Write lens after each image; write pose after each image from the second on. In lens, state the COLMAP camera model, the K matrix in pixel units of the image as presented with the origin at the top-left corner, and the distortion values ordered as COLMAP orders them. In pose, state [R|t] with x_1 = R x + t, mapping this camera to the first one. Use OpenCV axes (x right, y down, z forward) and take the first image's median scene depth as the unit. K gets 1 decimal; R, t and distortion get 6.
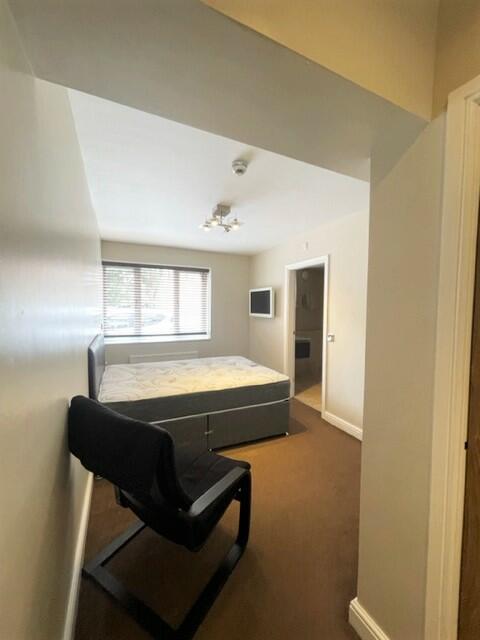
lens RADIAL K [[259.3, 0, 237.8], [0, 259.3, 318.9], [0, 0, 1]] dist [0.003714, 0.000238]
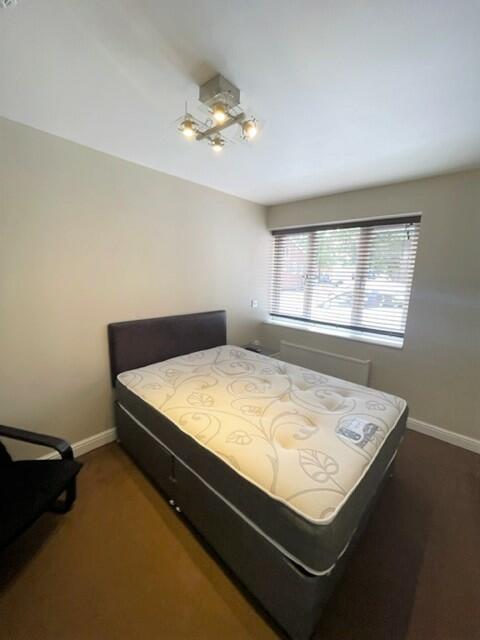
lens RADIAL K [[259.3, 0, 239.5], [0, 259.3, 320.6], [0, 0, 1]] dist [0.003714, 0.000238]
pose [[0.368484, 0.171981, -0.913588, 0.276049], [-0.062512, 0.985098, 0.160229, -0.047970], [0.927530, -0.001932, 0.373744, 0.508655]]
